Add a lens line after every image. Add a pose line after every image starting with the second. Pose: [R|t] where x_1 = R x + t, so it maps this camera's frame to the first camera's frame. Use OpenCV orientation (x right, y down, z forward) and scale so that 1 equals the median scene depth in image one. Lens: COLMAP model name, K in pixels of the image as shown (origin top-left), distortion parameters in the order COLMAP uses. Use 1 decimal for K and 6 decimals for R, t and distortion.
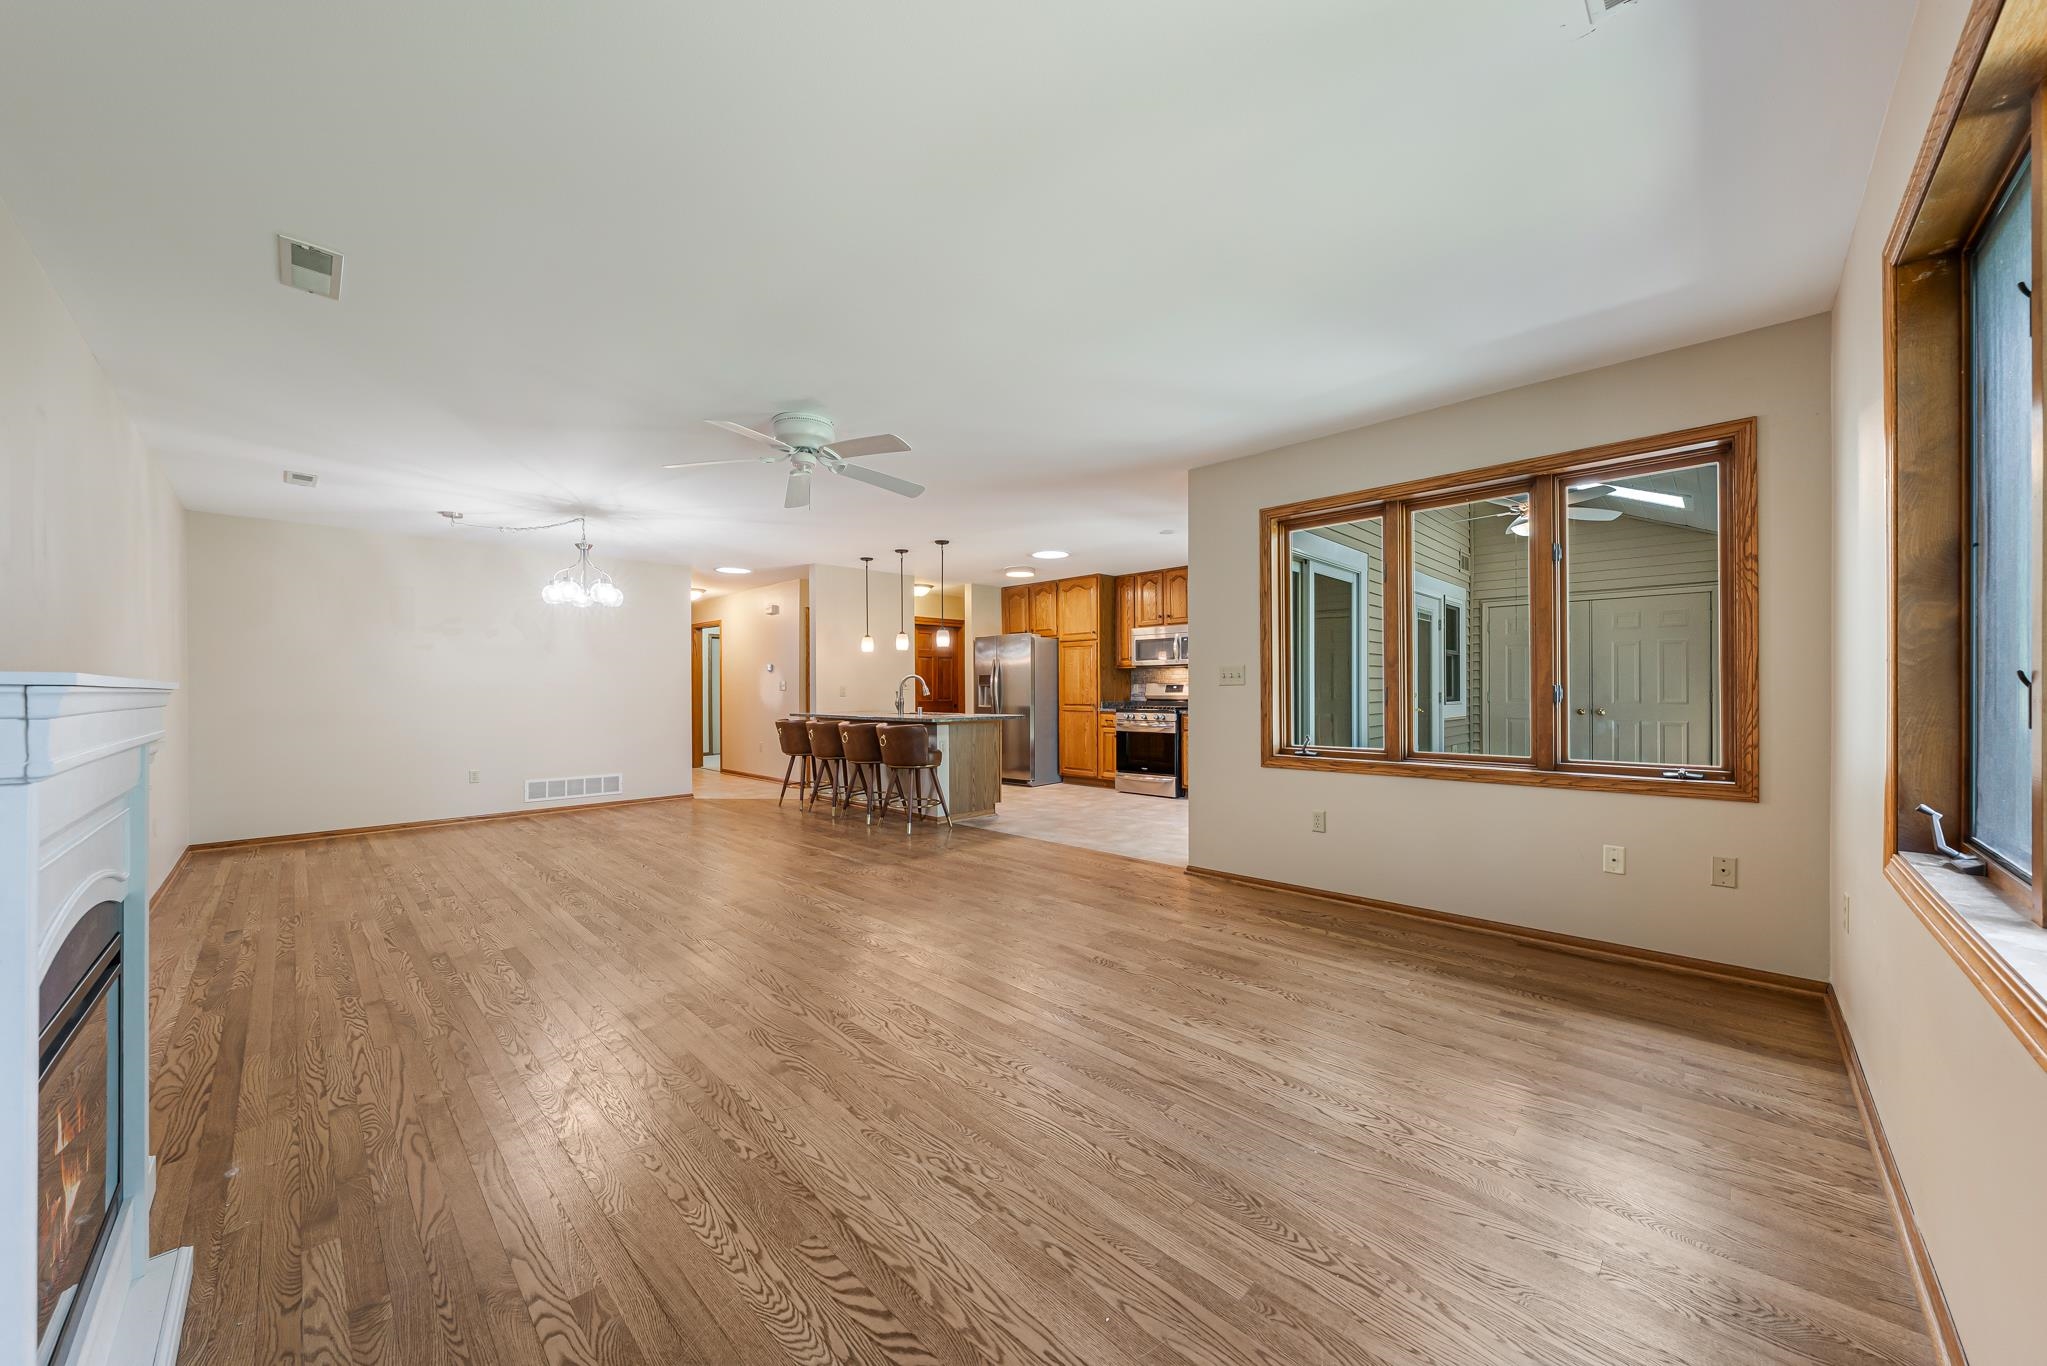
lens RADIAL K [[712.0, 0, 1031.6], [0, 712.0, 691.9], [0, 0, 1]] dist [-0.004189, 0.000772]
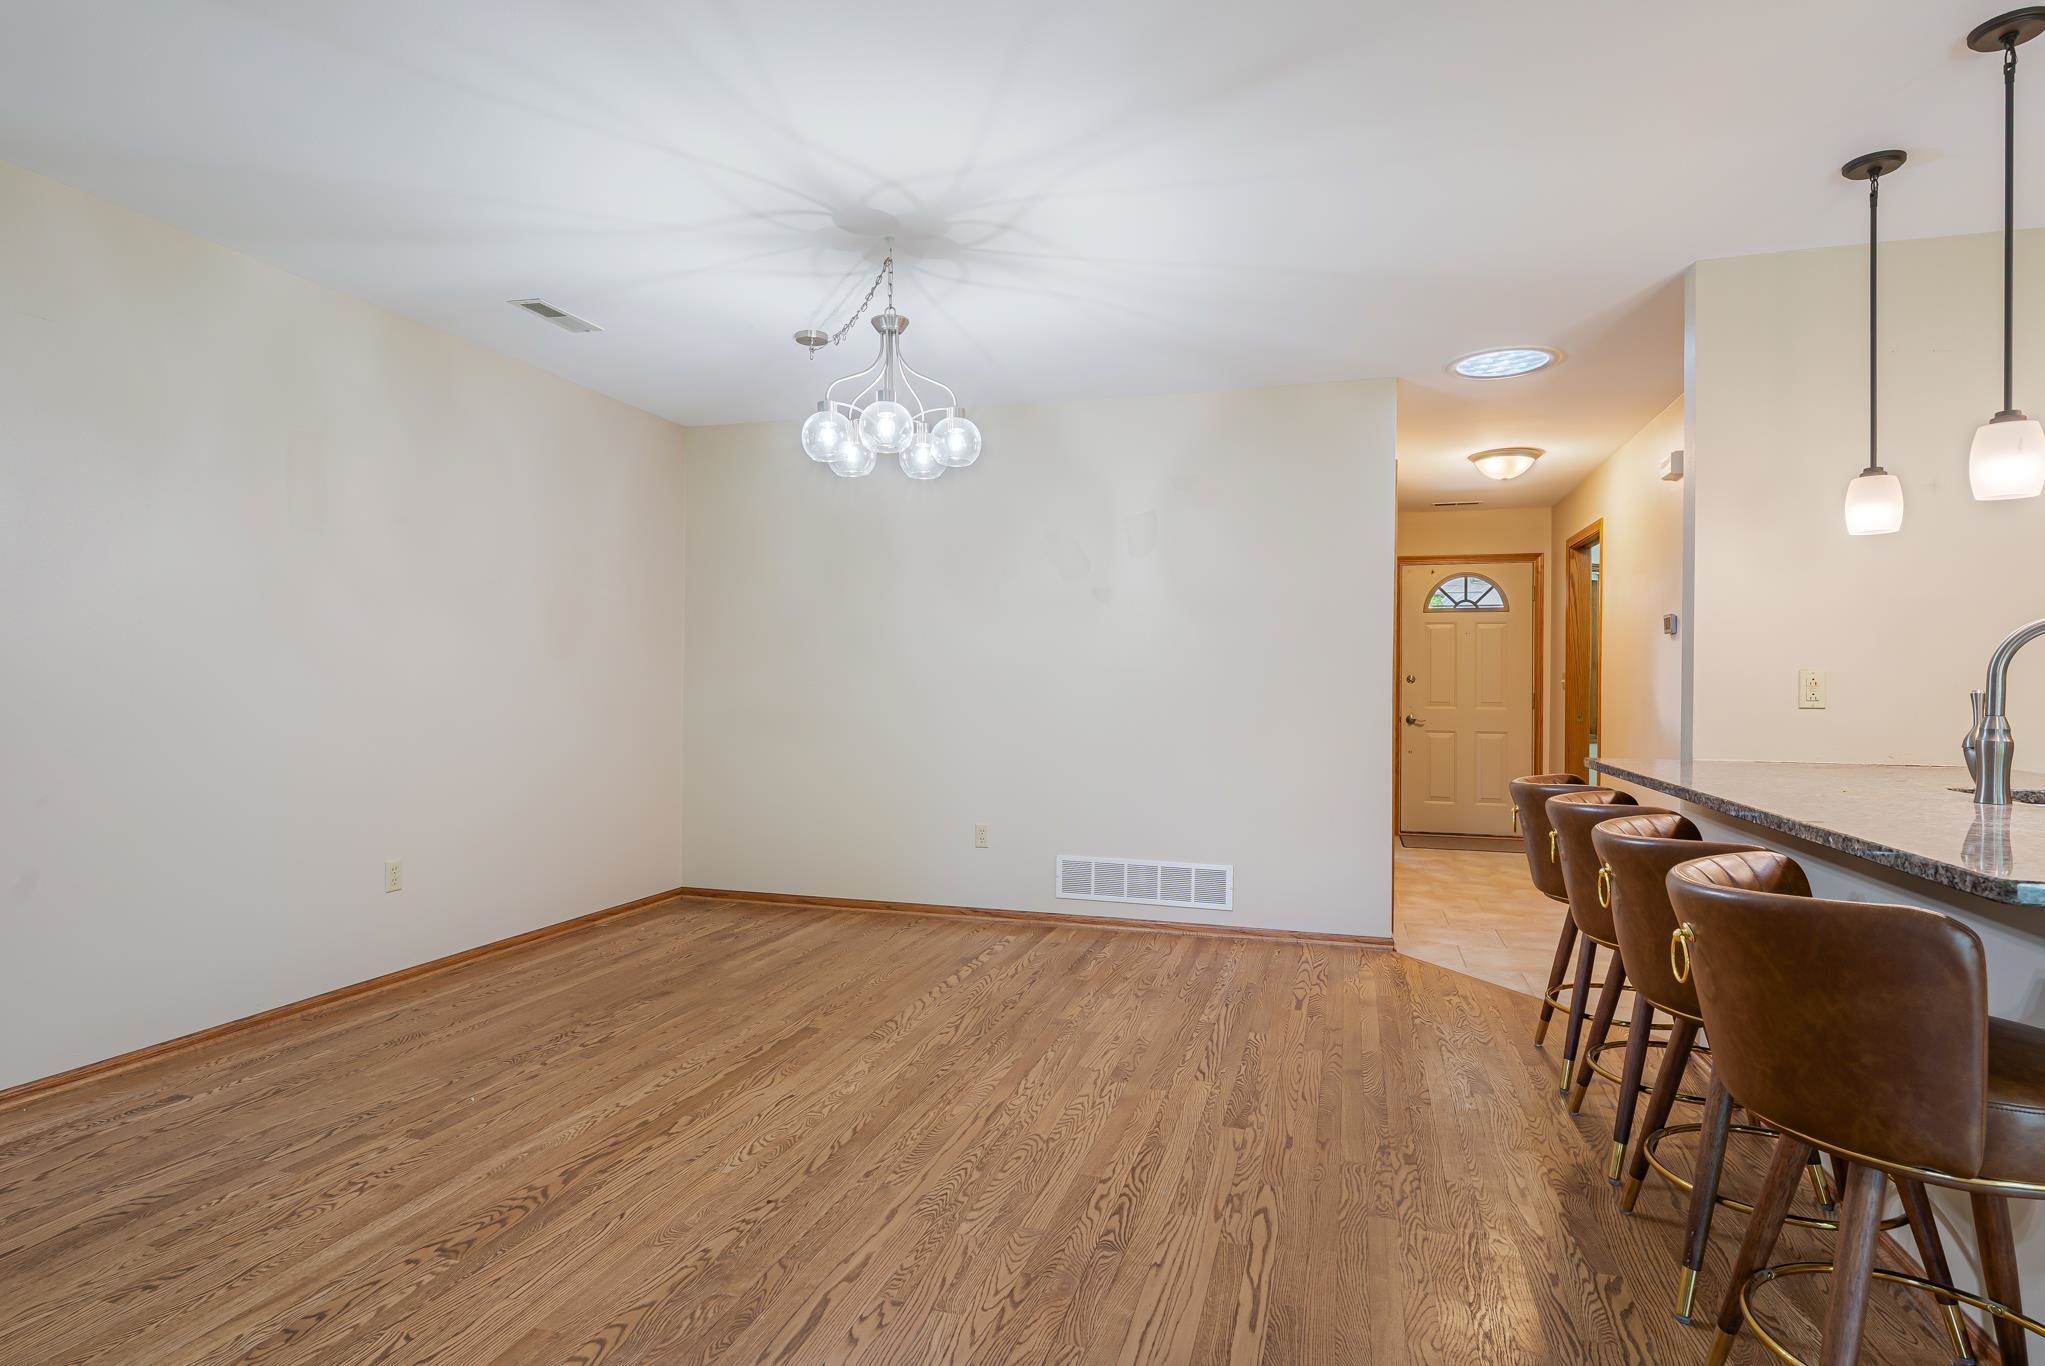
lens RADIAL K [[1093.5, 0, 1026.7], [0, 1093.5, 677.1], [0, 0, 1]] dist [0.004941, 0.000521]
pose [[0.458643, 0.005092, -0.888606, -0.021591], [-0.015044, 0.999885, -0.002035, -0.000947], [0.888493, 0.014301, 0.458667, 0.509282]]
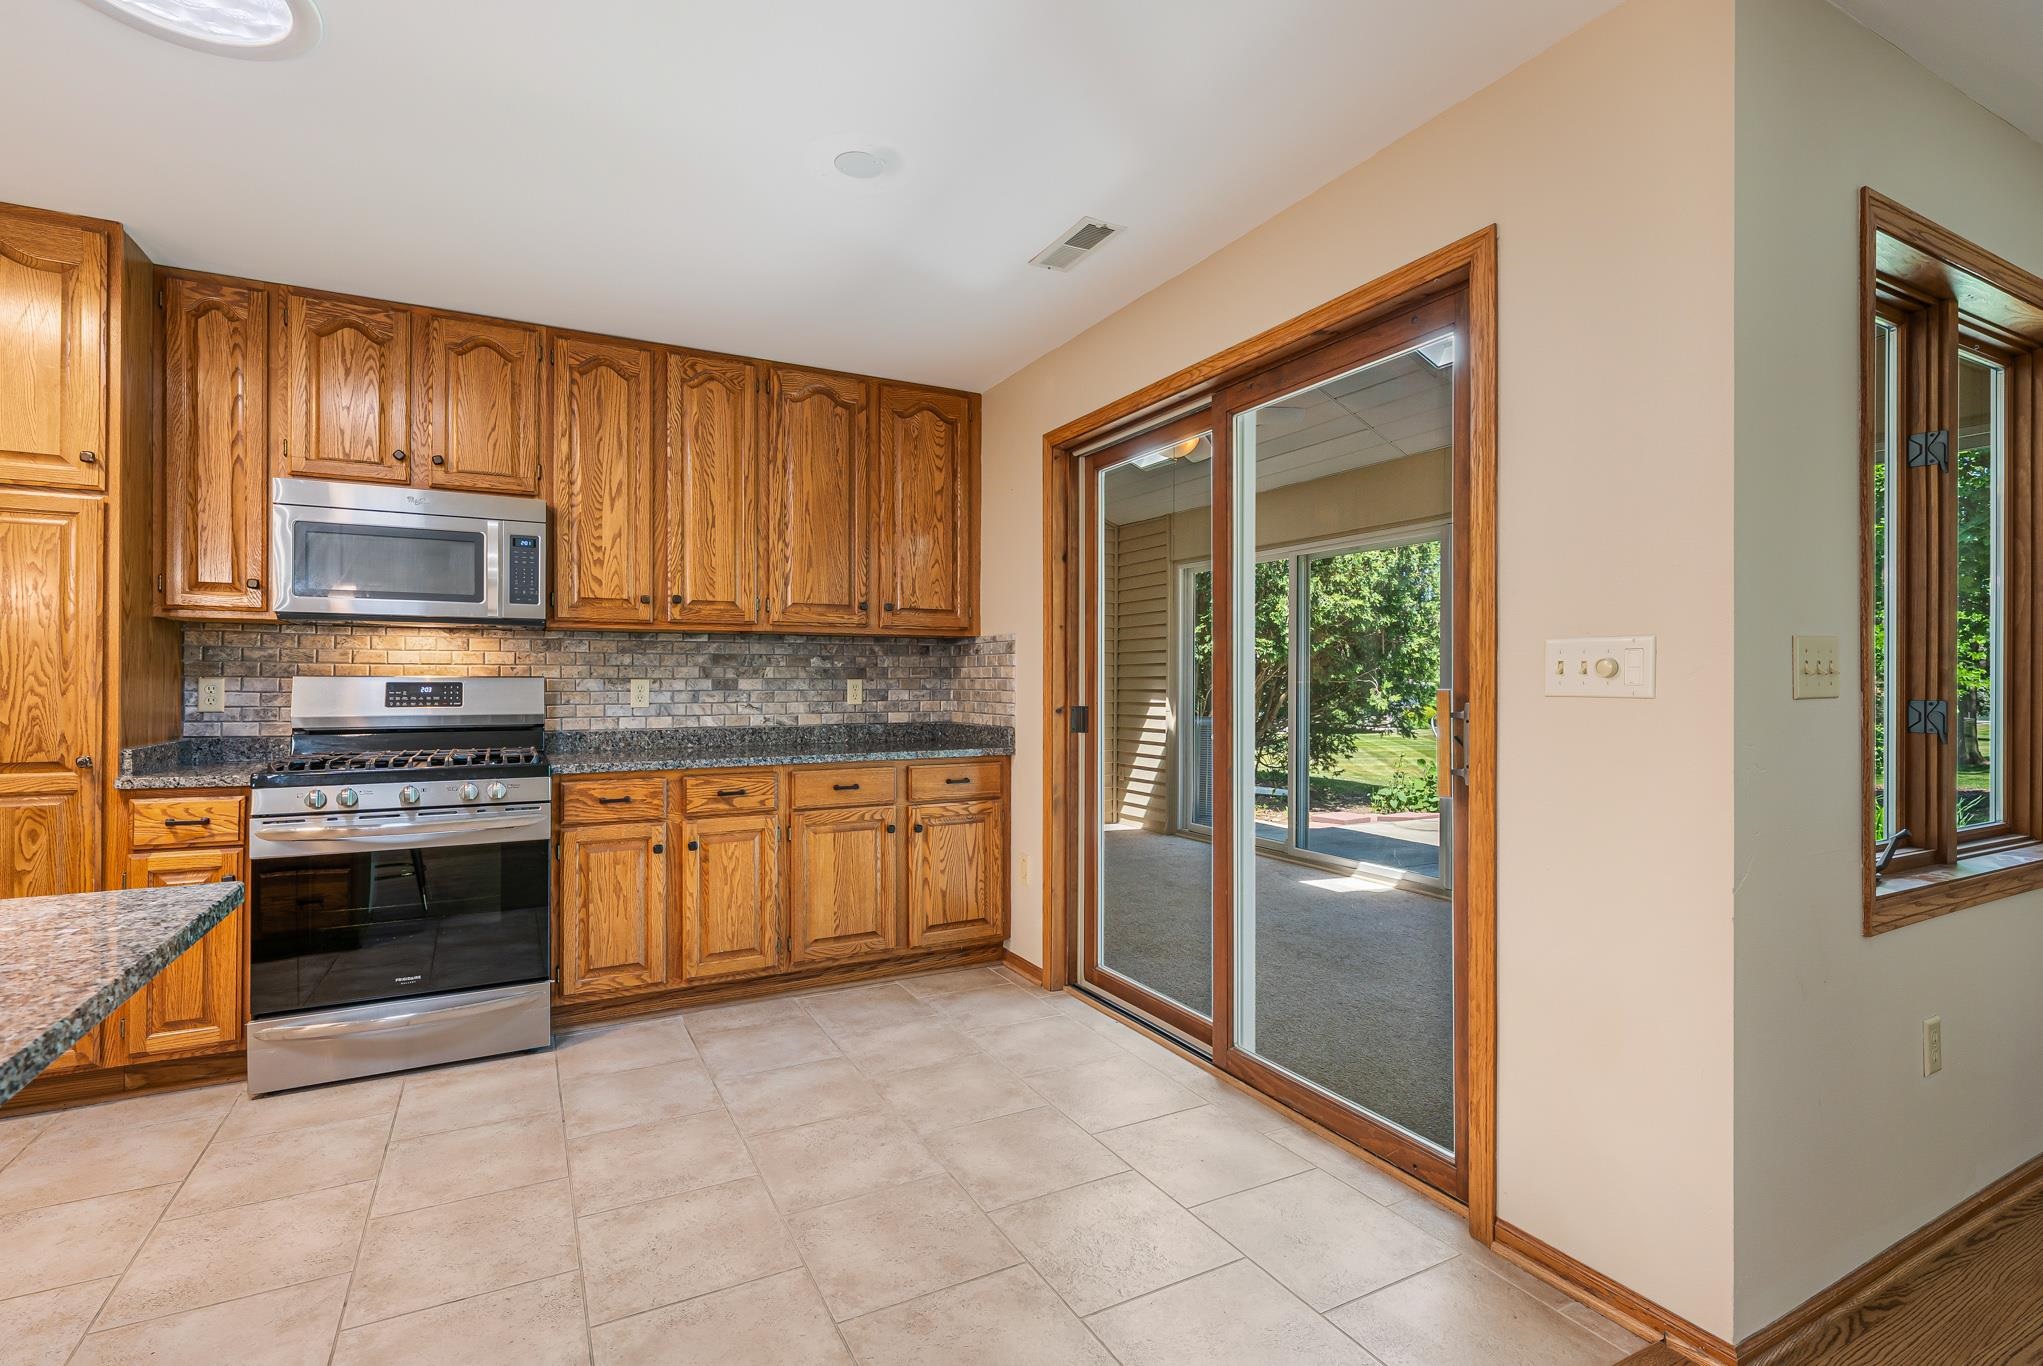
lens RADIAL K [[955.9, 0, 1019.2], [0, 955.9, 677.8], [0, 0, 1]] dist [0.003985, -0.002530]
pose [[0.314428, 0.010200, 0.949226, -0.123709], [0.001245, 0.999937, -0.011158, -0.007195], [-0.949280, 0.004690, 0.314396, 0.633730]]
